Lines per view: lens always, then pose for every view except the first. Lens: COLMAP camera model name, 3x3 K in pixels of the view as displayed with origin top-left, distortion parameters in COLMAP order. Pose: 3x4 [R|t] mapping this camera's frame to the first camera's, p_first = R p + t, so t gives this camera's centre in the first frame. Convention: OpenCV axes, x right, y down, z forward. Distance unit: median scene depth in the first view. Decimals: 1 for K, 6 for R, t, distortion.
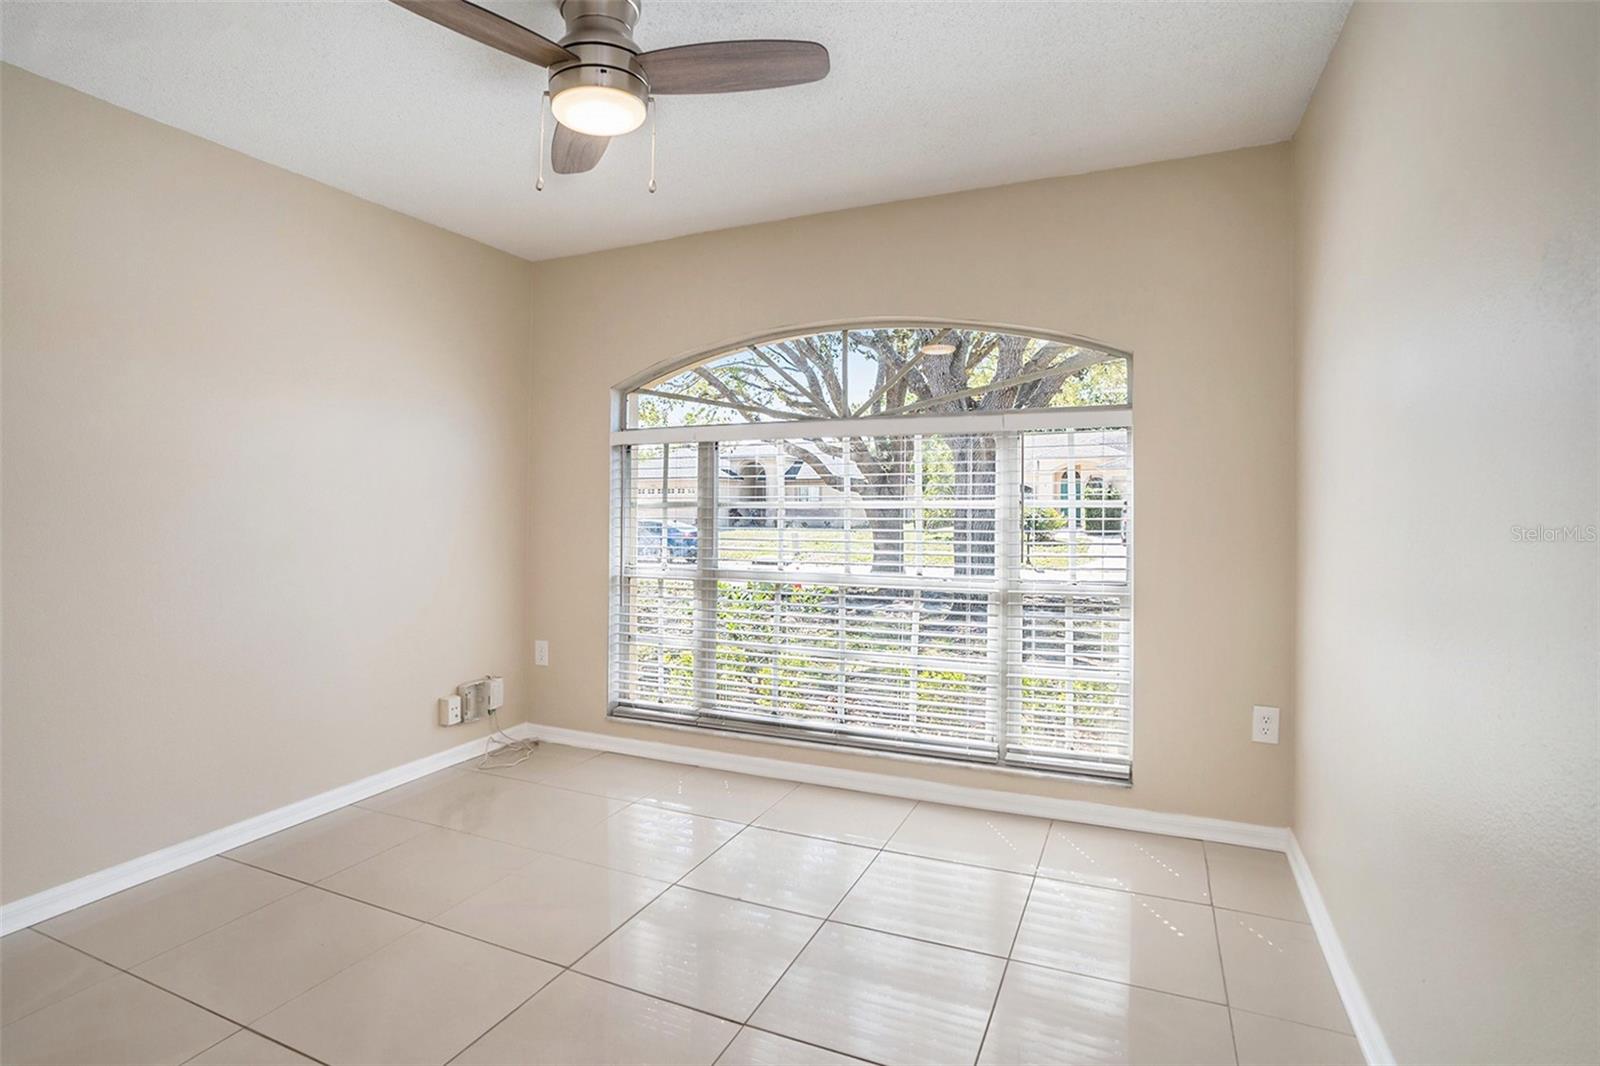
lens RADIAL K [[815.2, 0, 793.1], [0, 815.2, 481.0], [0, 0, 1]] dist [-0.018655, 0.000204]
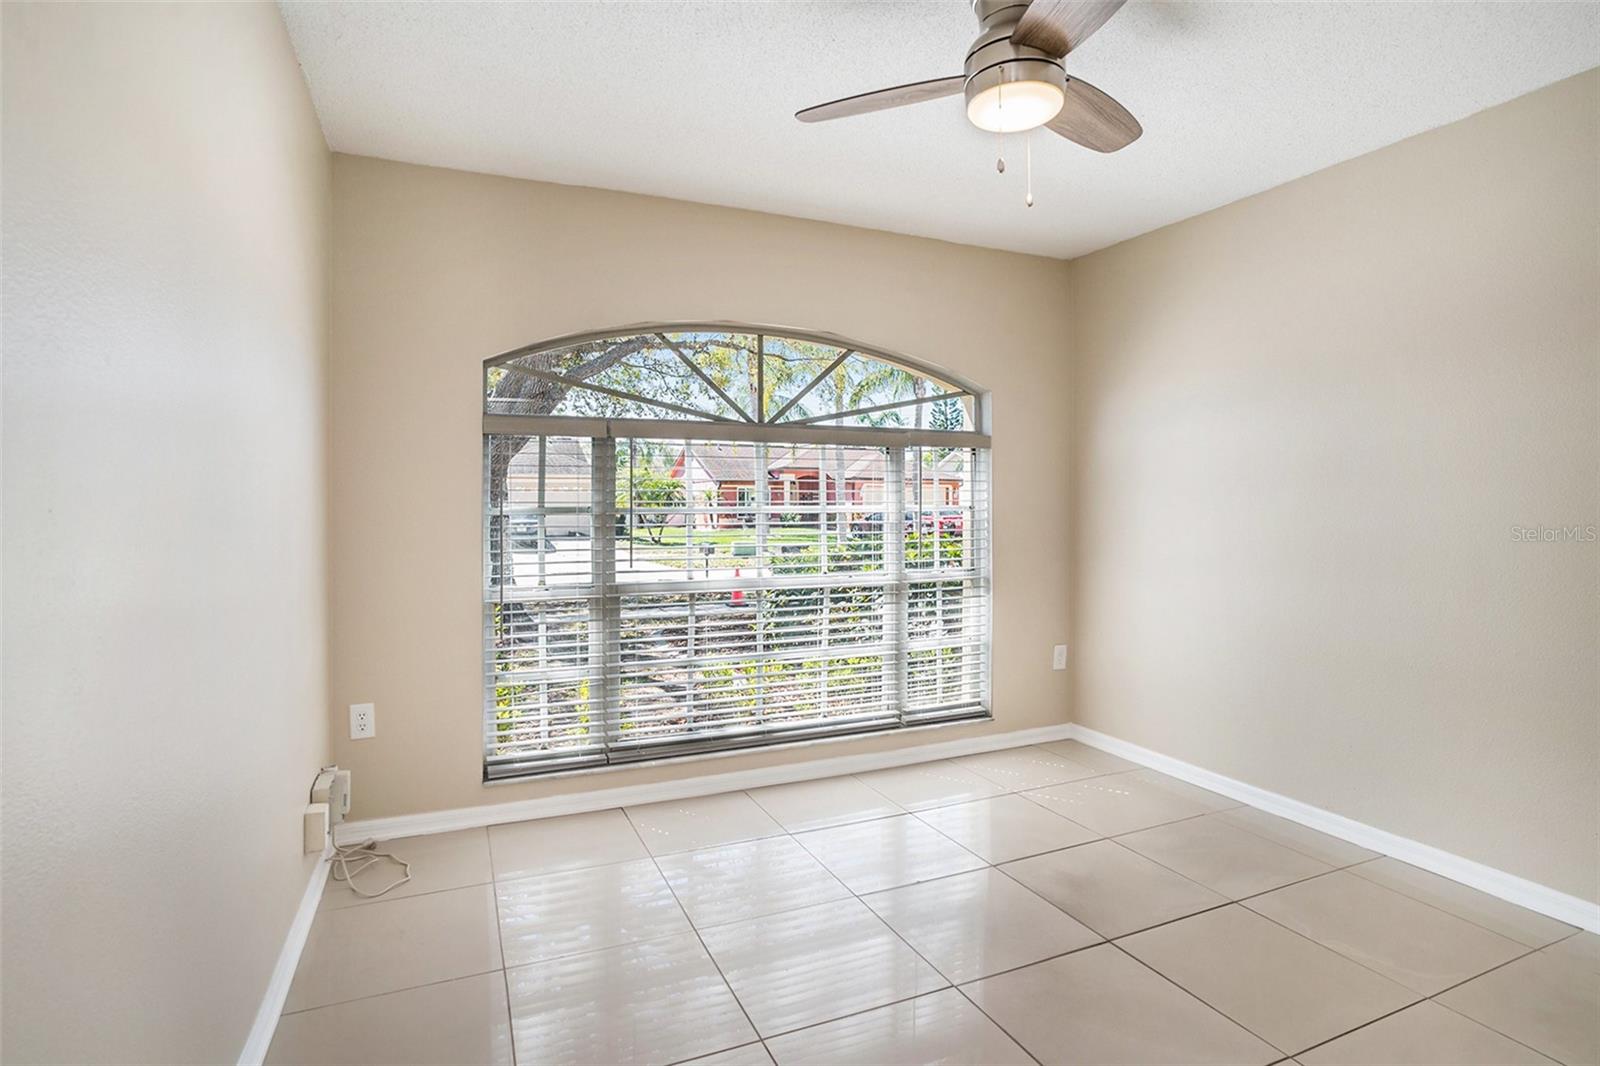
lens RADIAL K [[803.9, 0, 801.7], [0, 803.9, 523.2], [0, 0, 1]] dist [-0.025328, 0.000656]
pose [[0.676399, -0.014672, 0.736389, -0.638373], [-0.015453, 0.999299, 0.034104, 0.011129], [-0.736373, -0.034447, 0.675698, 0.289424]]
